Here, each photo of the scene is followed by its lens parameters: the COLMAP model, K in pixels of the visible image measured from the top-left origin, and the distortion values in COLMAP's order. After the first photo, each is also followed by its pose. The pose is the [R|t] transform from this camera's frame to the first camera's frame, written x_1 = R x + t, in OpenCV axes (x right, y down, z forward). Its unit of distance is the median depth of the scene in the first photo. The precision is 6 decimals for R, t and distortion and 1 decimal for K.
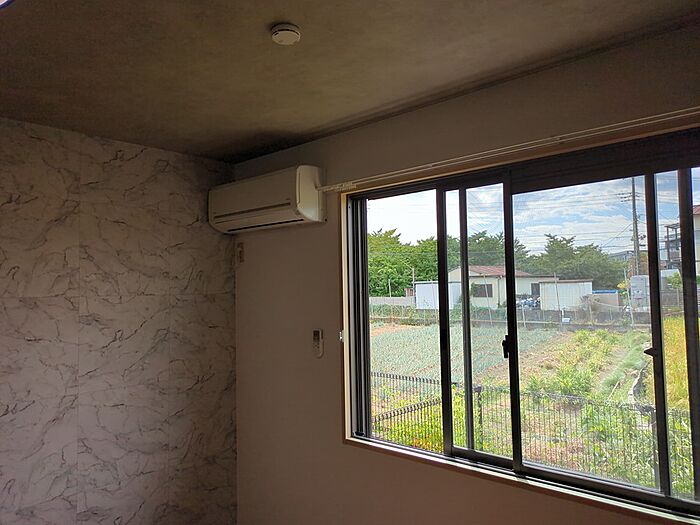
lens RADIAL K [[522.9, 0, 350.2], [0, 522.9, 265.9], [0, 0, 1]] dist [0.032948, -0.022176]
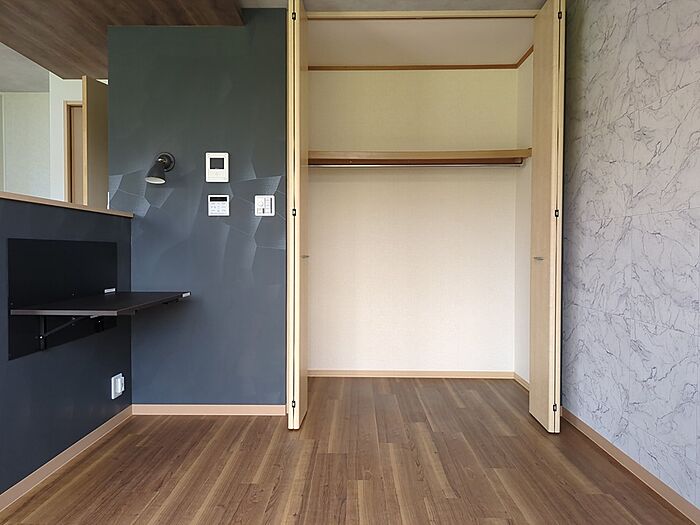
lens RADIAL K [[522.9, 0, 347.4], [0, 522.9, 264.1], [0, 0, 1]] dist [0.032948, -0.022176]
pose [[-0.757513, 0.035098, -0.651876, 0.464309], [0.043877, 0.999033, 0.002803, 0.291708], [0.651344, -0.026479, -0.758320, 1.322950]]
